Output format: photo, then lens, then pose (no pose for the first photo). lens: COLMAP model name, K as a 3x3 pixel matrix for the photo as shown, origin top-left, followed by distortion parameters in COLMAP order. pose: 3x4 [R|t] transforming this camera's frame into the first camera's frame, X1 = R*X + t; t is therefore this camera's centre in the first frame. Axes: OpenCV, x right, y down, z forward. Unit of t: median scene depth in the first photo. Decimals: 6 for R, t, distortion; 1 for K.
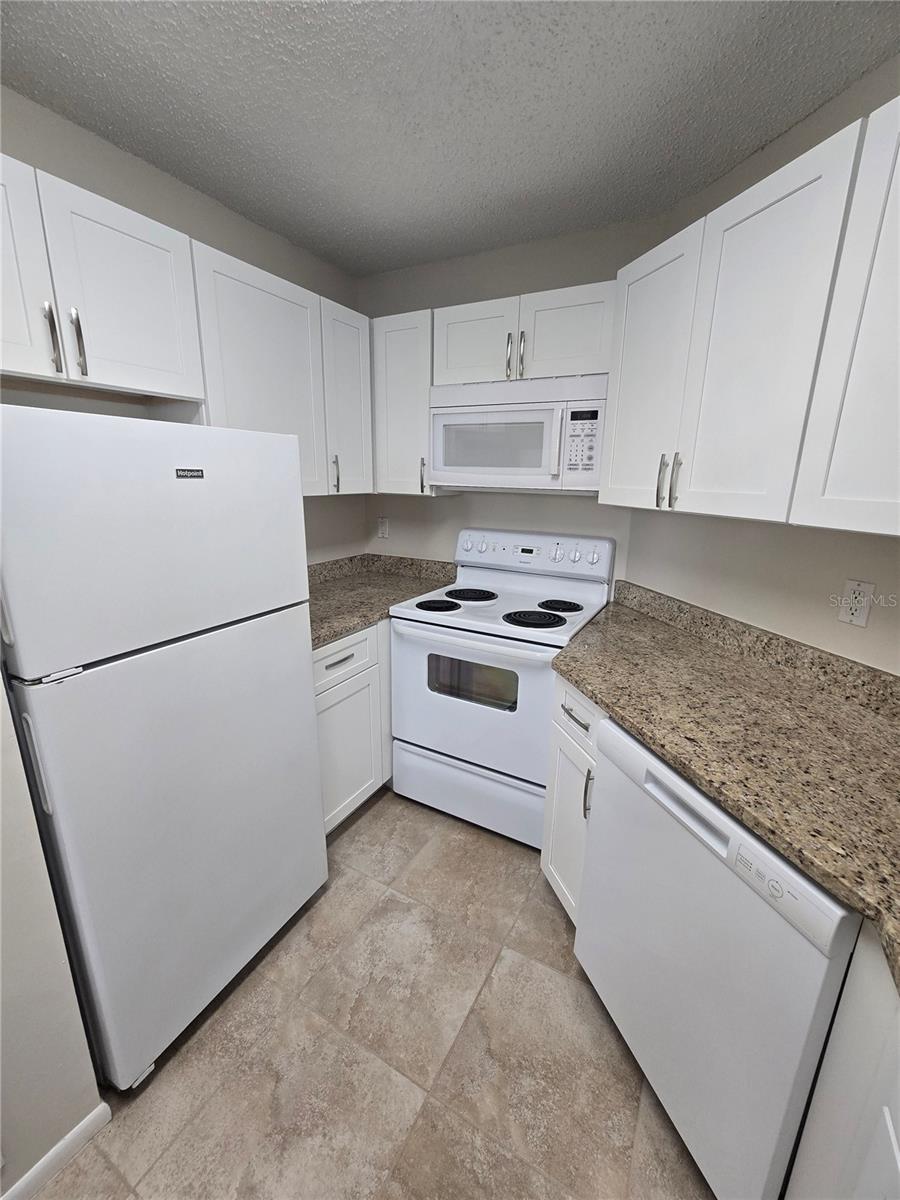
lens RADIAL K [[489.2, 0, 453.8], [0, 489.2, 601.7], [0, 0, 1]] dist [-0.002429, 0.000021]
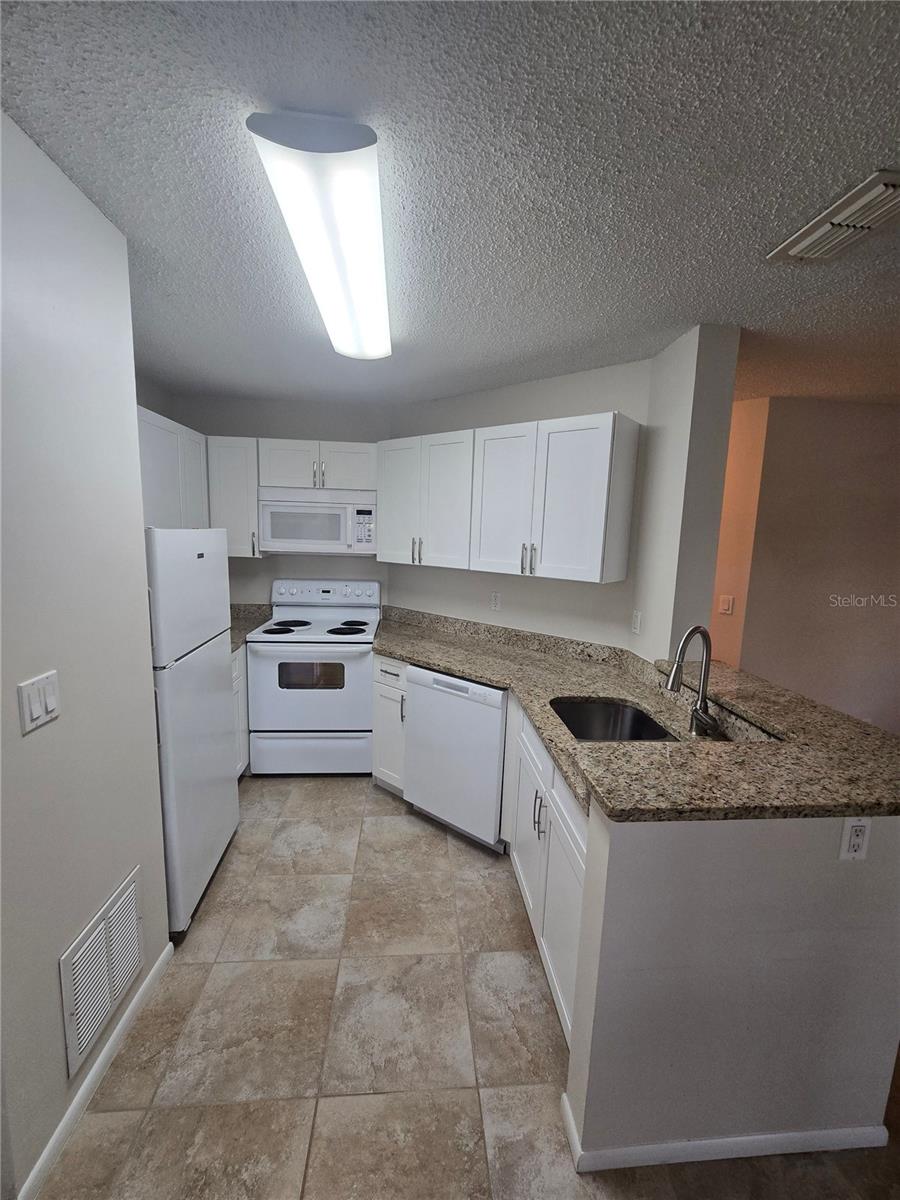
lens RADIAL K [[489.2, 0, 446.8], [0, 489.2, 597.0], [0, 0, 1]] dist [-0.002429, 0.000021]
pose [[0.835153, -0.069937, 0.545553, -0.498964], [0.124535, 0.990168, -0.063709, 0.077484], [-0.535733, 0.121147, 0.835652, -0.640618]]
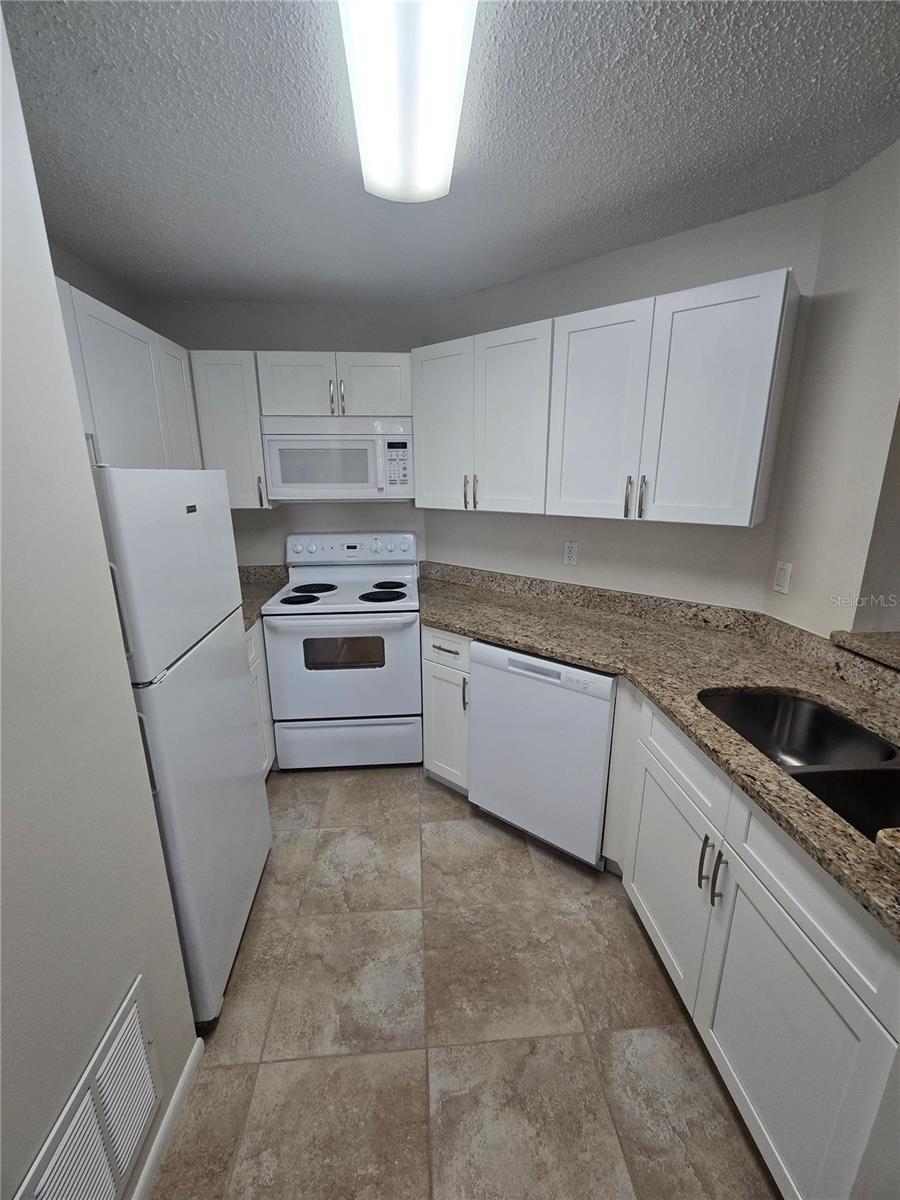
lens RADIAL K [[489.2, 0, 447.7], [0, 489.2, 596.5], [0, 0, 1]] dist [-0.002429, 0.000021]
pose [[0.835273, -0.159397, 0.526224, -0.439472], [0.159572, 0.986141, 0.045421, 0.004183], [-0.526171, 0.046031, 0.849132, -0.254908]]
